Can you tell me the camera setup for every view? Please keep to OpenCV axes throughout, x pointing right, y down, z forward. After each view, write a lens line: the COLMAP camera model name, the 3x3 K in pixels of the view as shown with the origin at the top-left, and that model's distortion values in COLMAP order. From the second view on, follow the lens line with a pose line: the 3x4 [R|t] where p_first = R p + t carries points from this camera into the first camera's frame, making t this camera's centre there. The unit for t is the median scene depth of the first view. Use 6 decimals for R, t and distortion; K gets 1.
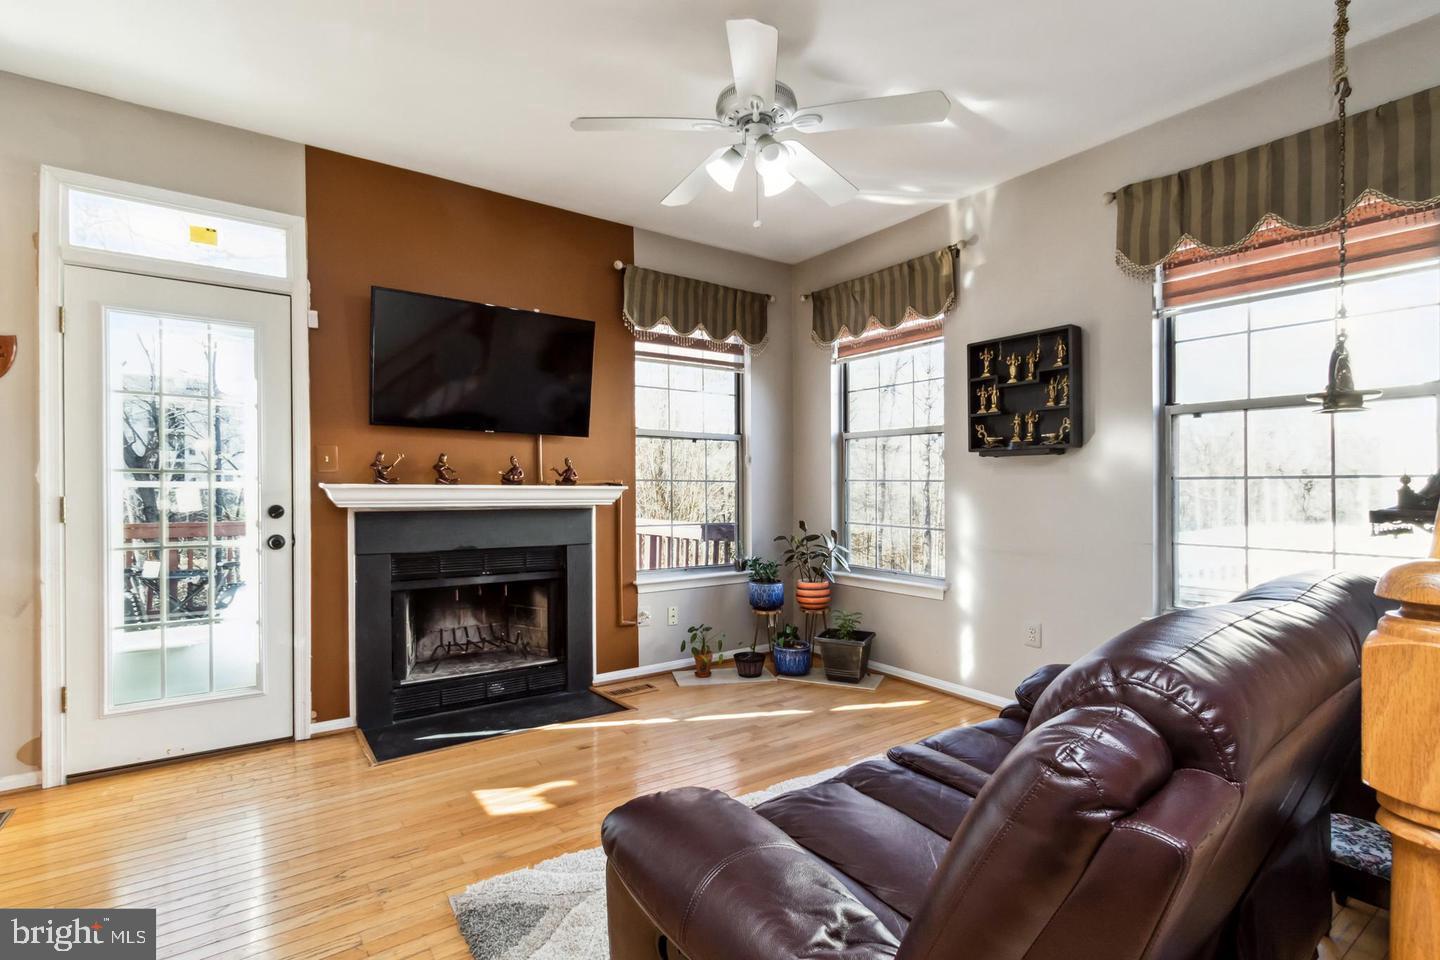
lens RADIAL K [[661.3, 0, 720.2], [0, 661.3, 483.4], [0, 0, 1]] dist [0.001200, -0.001931]
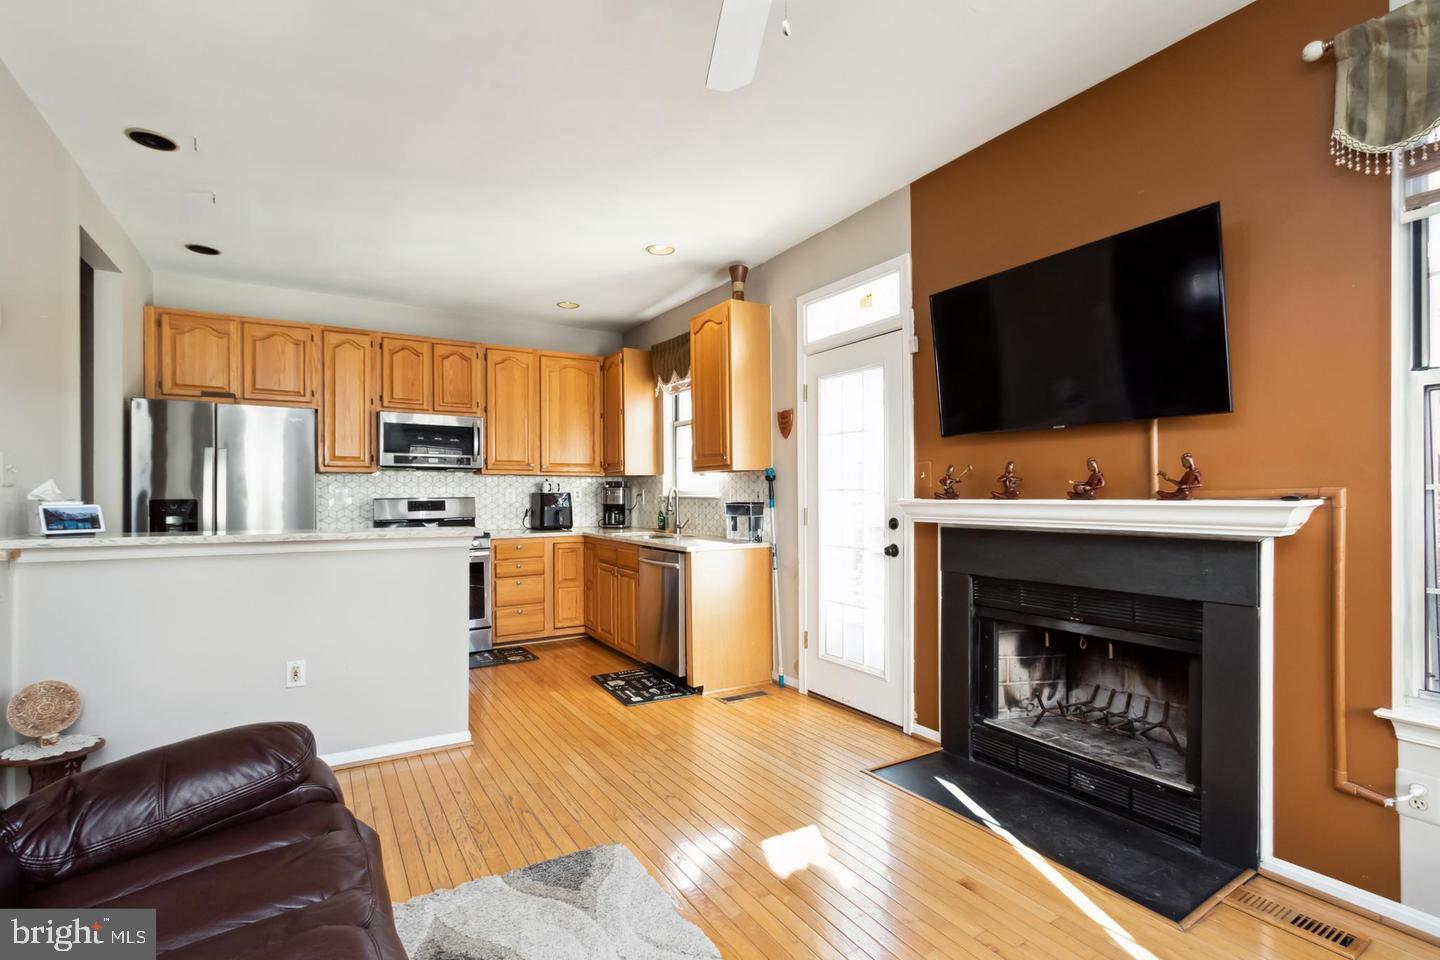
lens RADIAL K [[661.3, 0, 722.8], [0, 661.3, 503.3], [0, 0, 1]] dist [0.001200, -0.001931]
pose [[-0.057840, 0.005624, -0.998310, 0.418400], [0.007242, 0.999960, 0.005214, -0.000071], [0.998300, -0.006928, -0.057879, 0.677015]]
